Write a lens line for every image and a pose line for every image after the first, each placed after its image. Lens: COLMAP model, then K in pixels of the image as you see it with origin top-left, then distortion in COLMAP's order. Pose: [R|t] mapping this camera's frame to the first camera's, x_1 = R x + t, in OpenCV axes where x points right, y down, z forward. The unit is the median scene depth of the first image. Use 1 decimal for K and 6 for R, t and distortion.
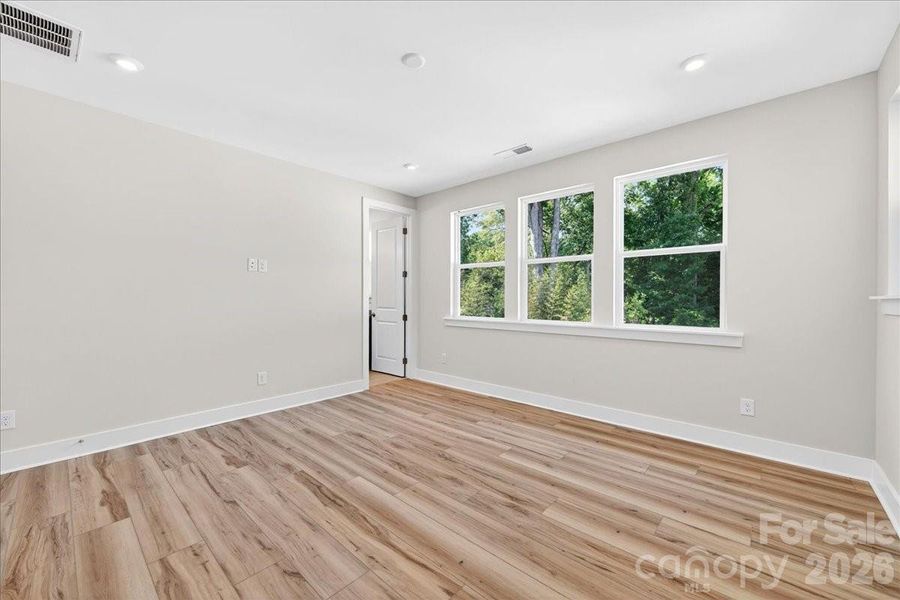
lens RADIAL K [[352.5, 0, 449.2], [0, 352.5, 301.0], [0, 0, 1]] dist [0.007130, 0.000605]
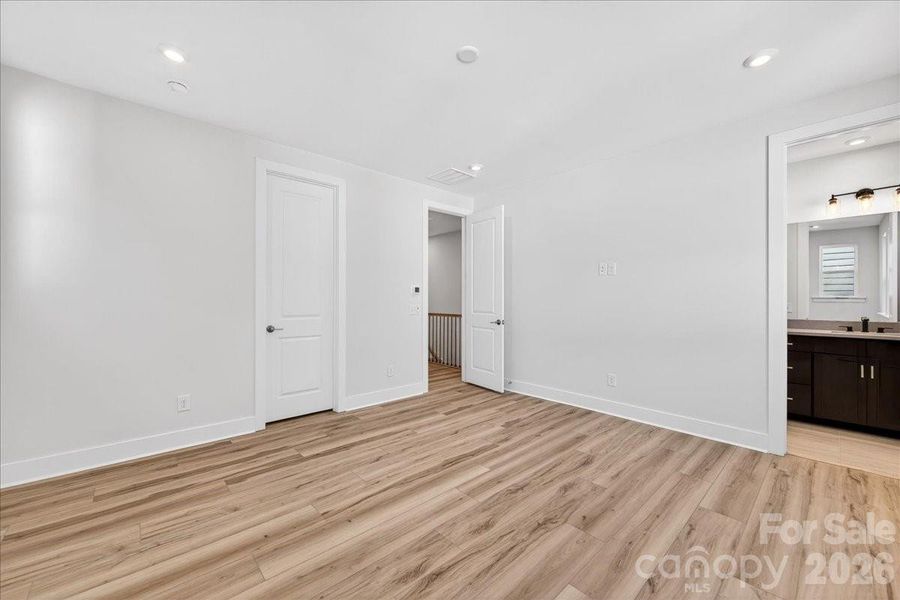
lens RADIAL K [[352.5, 0, 448.9], [0, 352.5, 297.9], [0, 0, 1]] dist [0.007130, 0.000605]
pose [[-0.091662, -0.006419, -0.995770, 0.726934], [-0.010332, 0.999932, -0.005495, -0.007410], [0.995737, 0.009785, -0.091722, 0.871807]]
